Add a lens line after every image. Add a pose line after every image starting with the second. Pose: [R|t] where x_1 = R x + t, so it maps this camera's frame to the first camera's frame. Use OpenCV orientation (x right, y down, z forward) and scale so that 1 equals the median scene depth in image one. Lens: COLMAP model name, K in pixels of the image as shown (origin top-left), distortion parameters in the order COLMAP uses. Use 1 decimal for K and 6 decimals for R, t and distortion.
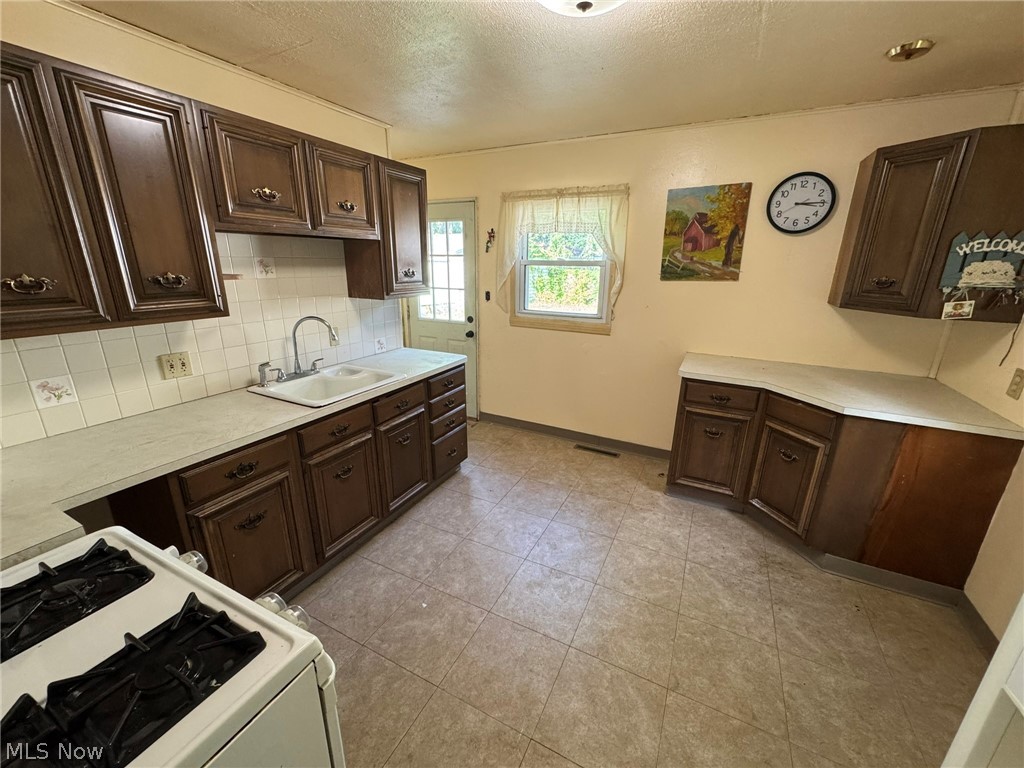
lens RADIAL K [[409.8, 0, 513.3], [0, 409.8, 384.7], [0, 0, 1]] dist [0.000255, 0.000086]
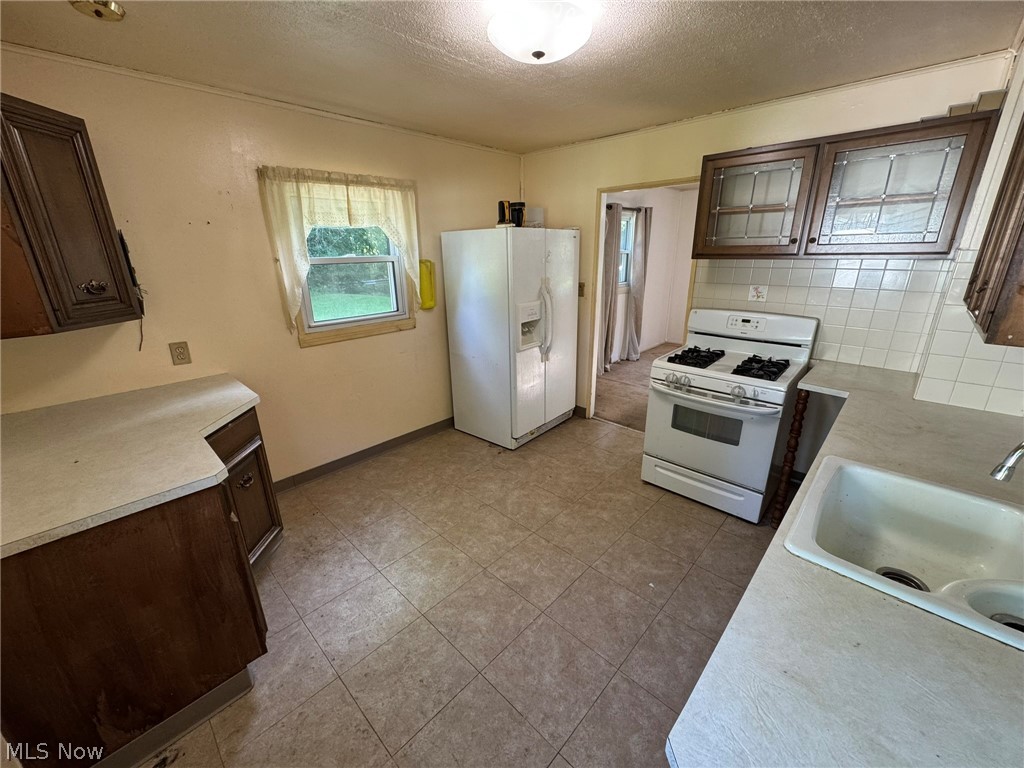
lens RADIAL K [[409.8, 0, 512.6], [0, 409.8, 382.9], [0, 0, 1]] dist [0.000255, 0.000086]
pose [[-0.957403, -0.087617, 0.275143, -0.121364], [0.087795, 0.819417, 0.566434, -0.530081], [-0.275086, 0.566462, -0.776819, 1.659429]]
